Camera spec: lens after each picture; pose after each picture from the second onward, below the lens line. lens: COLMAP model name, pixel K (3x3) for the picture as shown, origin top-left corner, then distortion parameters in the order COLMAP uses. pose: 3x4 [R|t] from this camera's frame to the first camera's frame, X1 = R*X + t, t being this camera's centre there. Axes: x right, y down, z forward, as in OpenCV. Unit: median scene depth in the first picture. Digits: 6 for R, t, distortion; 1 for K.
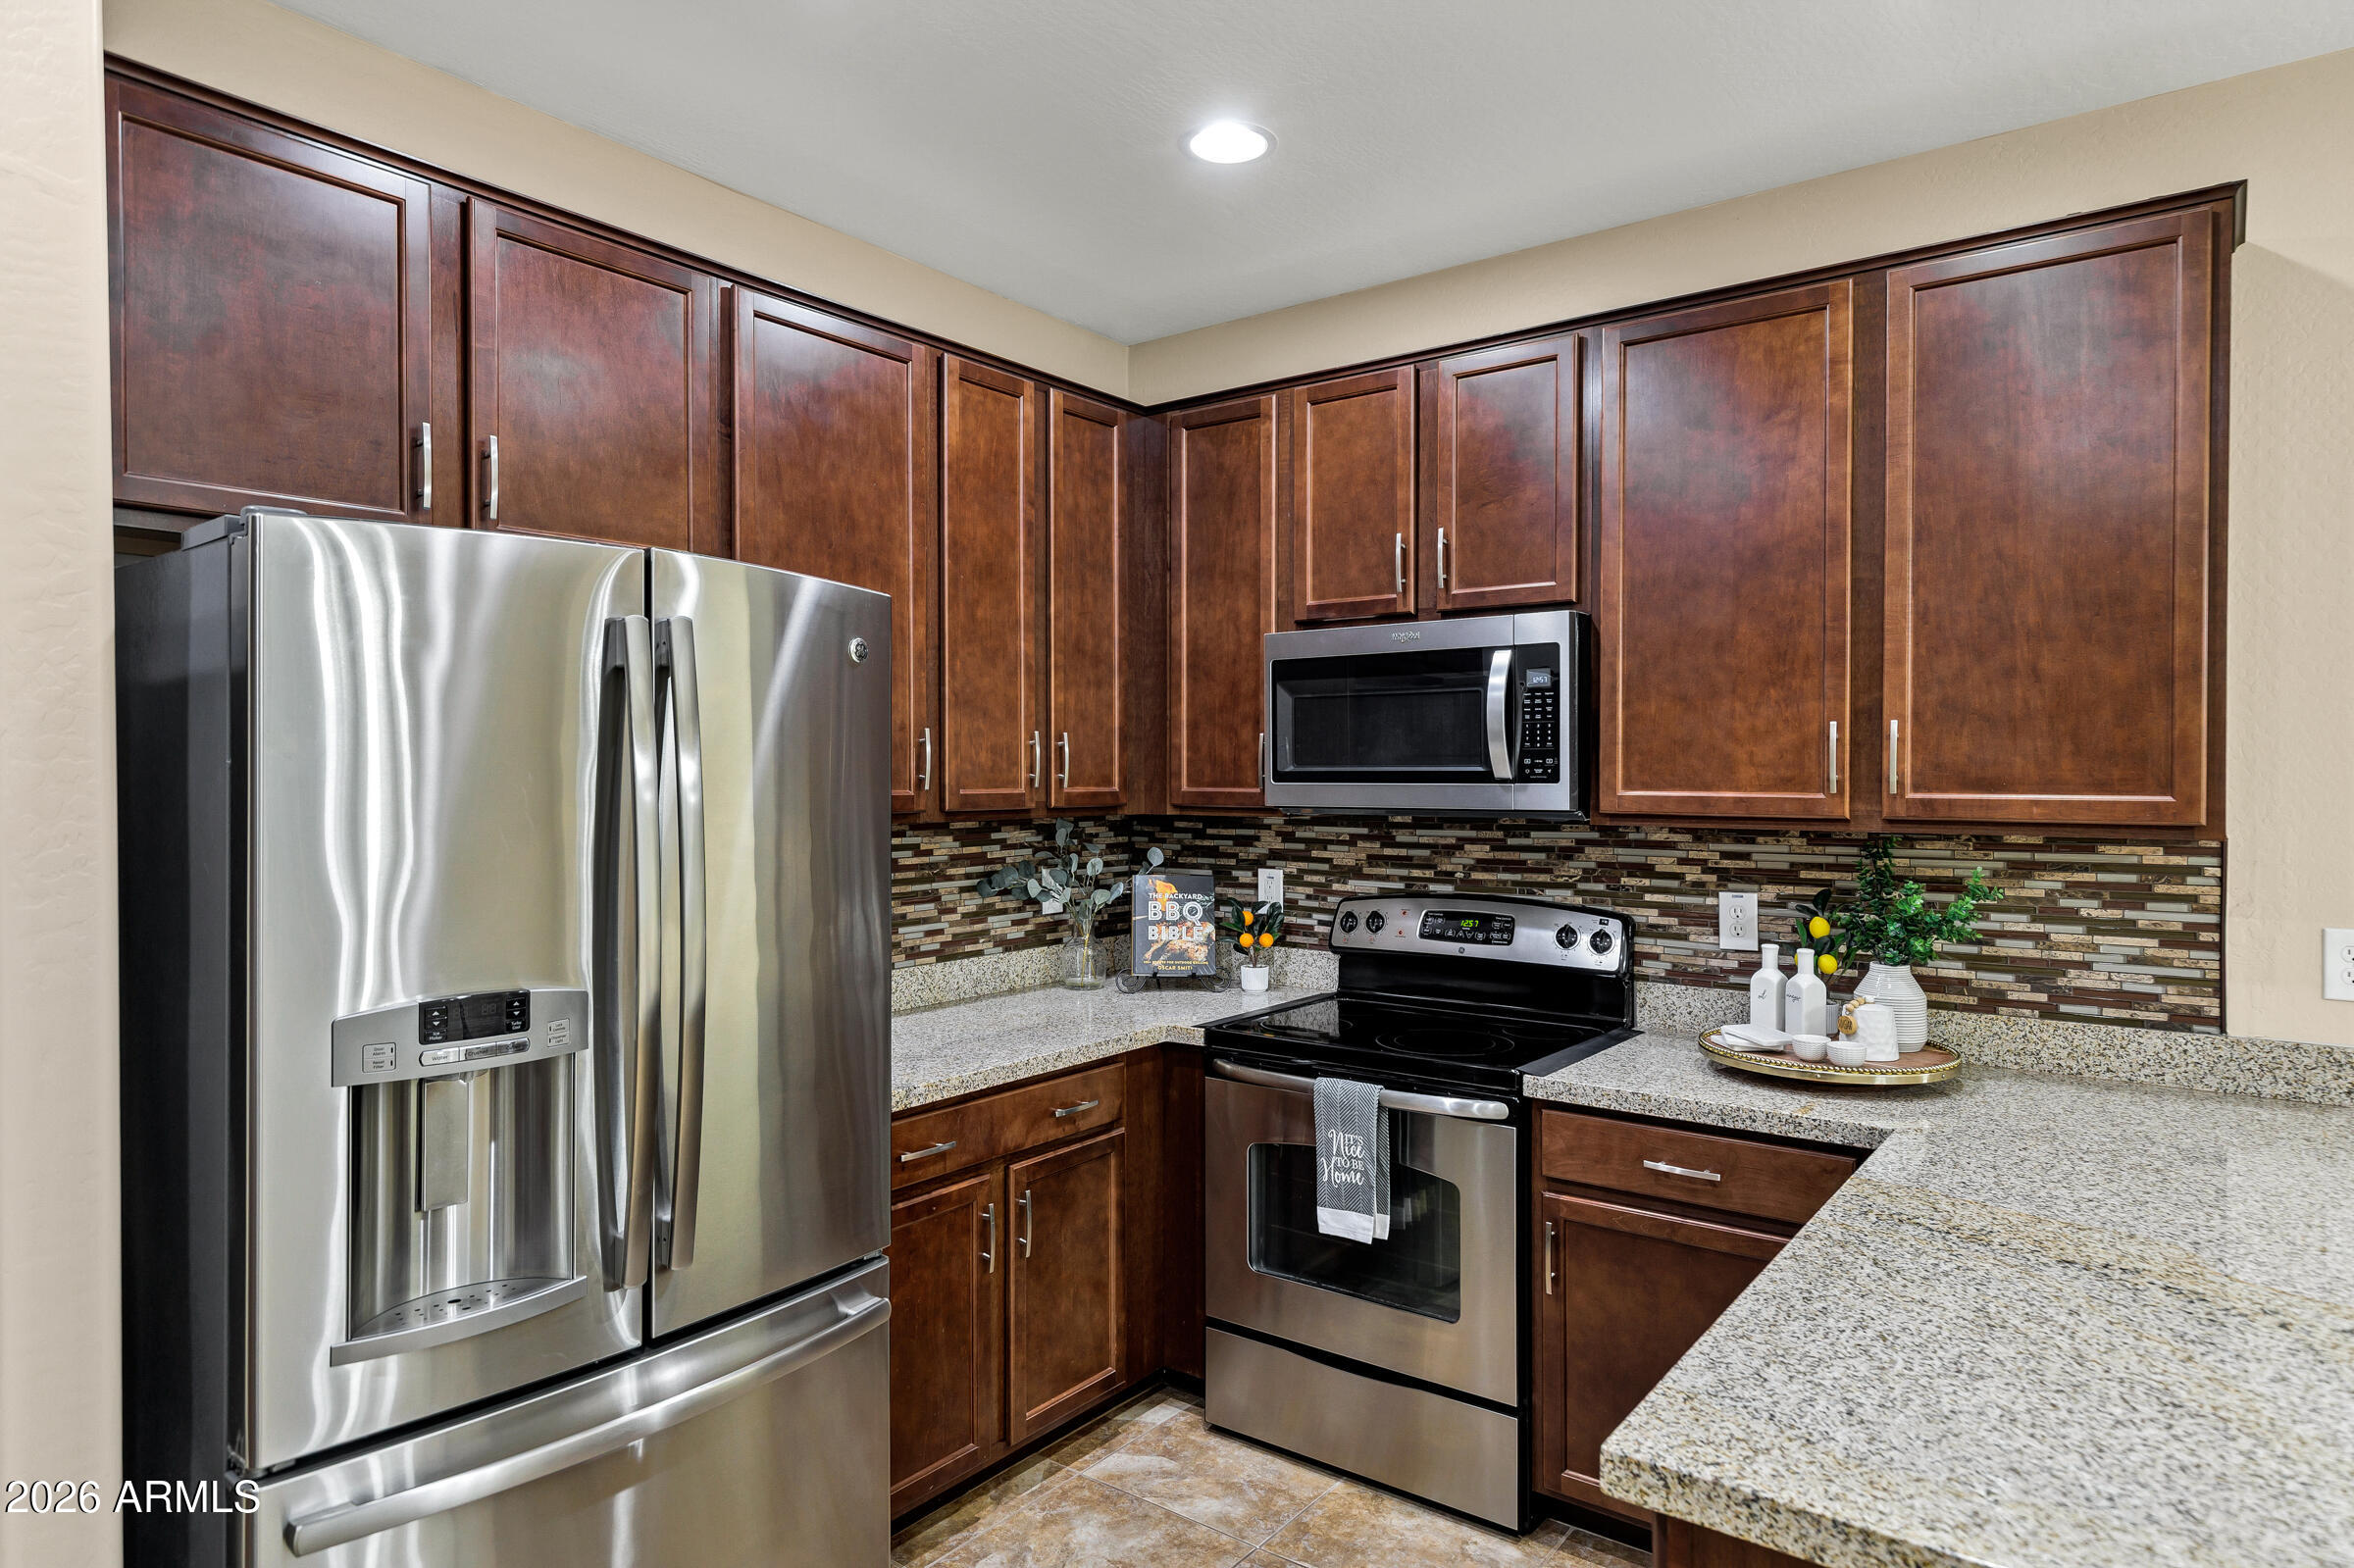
lens RADIAL K [[1365.0, 0, 1181.4], [0, 1365.0, 781.4], [0, 0, 1]] dist [0.010598, 0.001130]
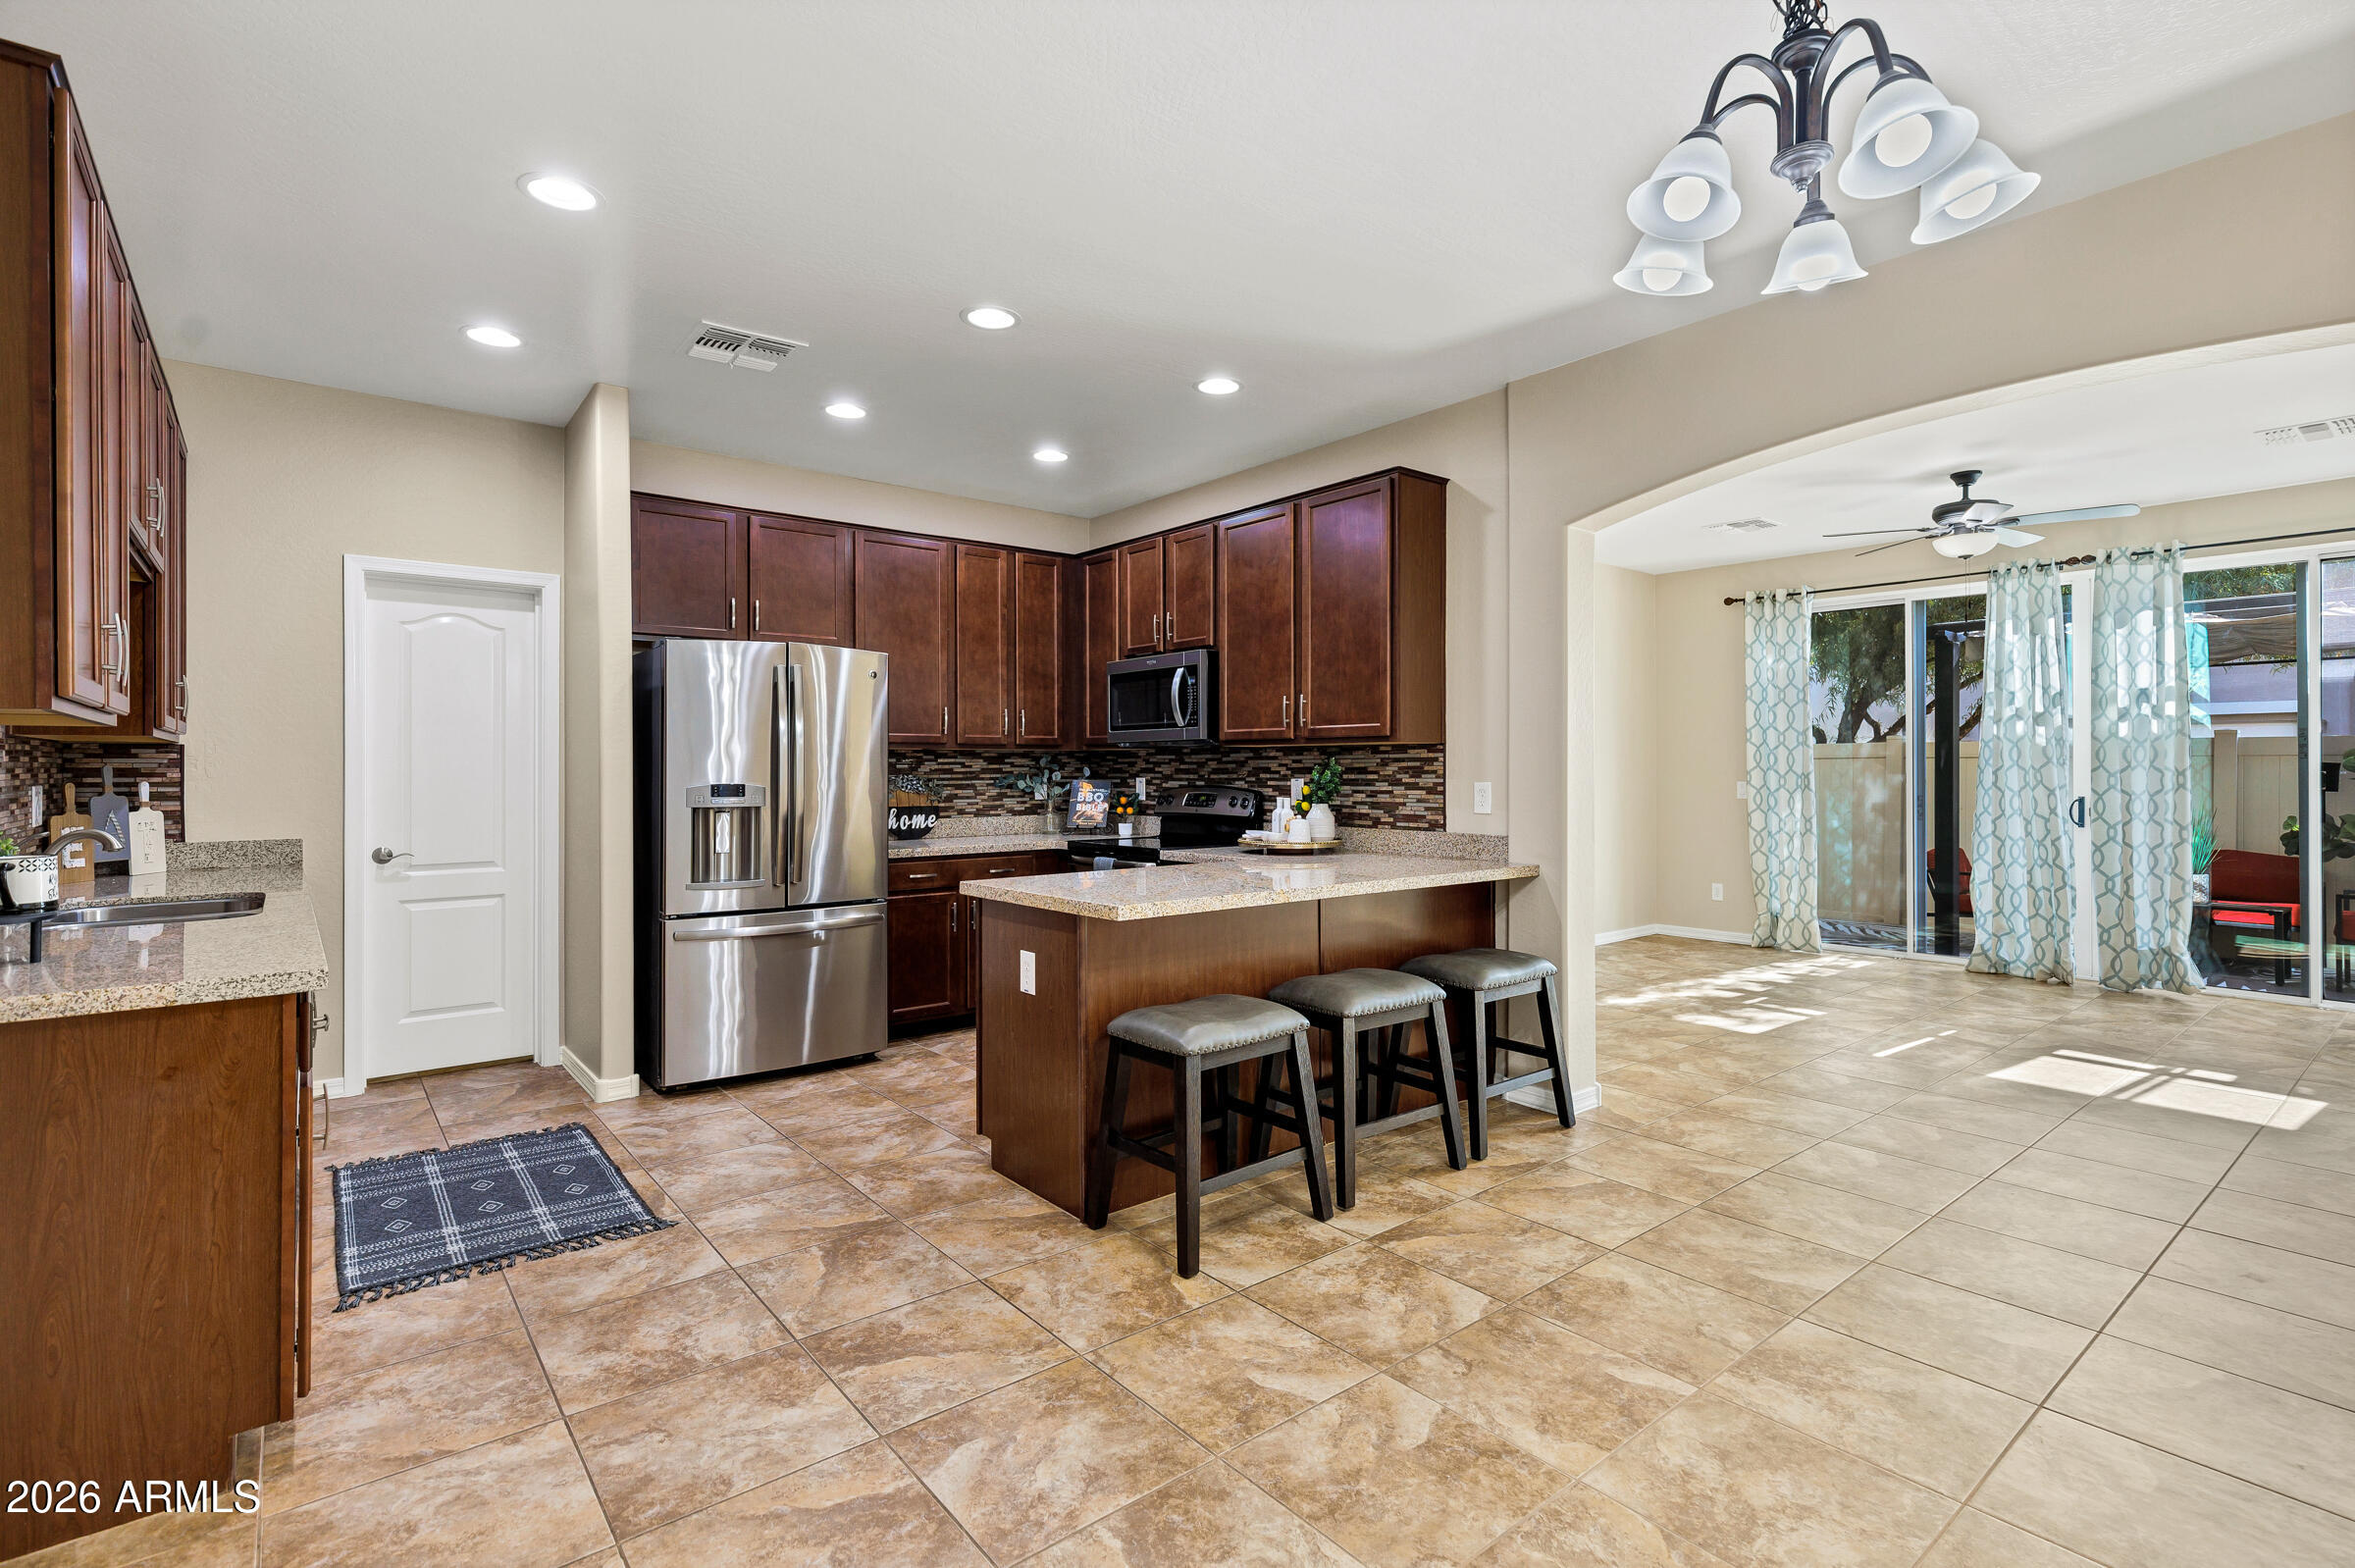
lens RADIAL K [[1105.6, 0, 1175.1], [0, 1105.6, 775.4], [0, 0, 1]] dist [0.017537, 0.000635]
pose [[0.969015, -0.001290, -0.247000, 0.603108], [0.001041, 0.999999, -0.001141, 0.072609], [0.247001, 0.000849, 0.969015, -0.668944]]
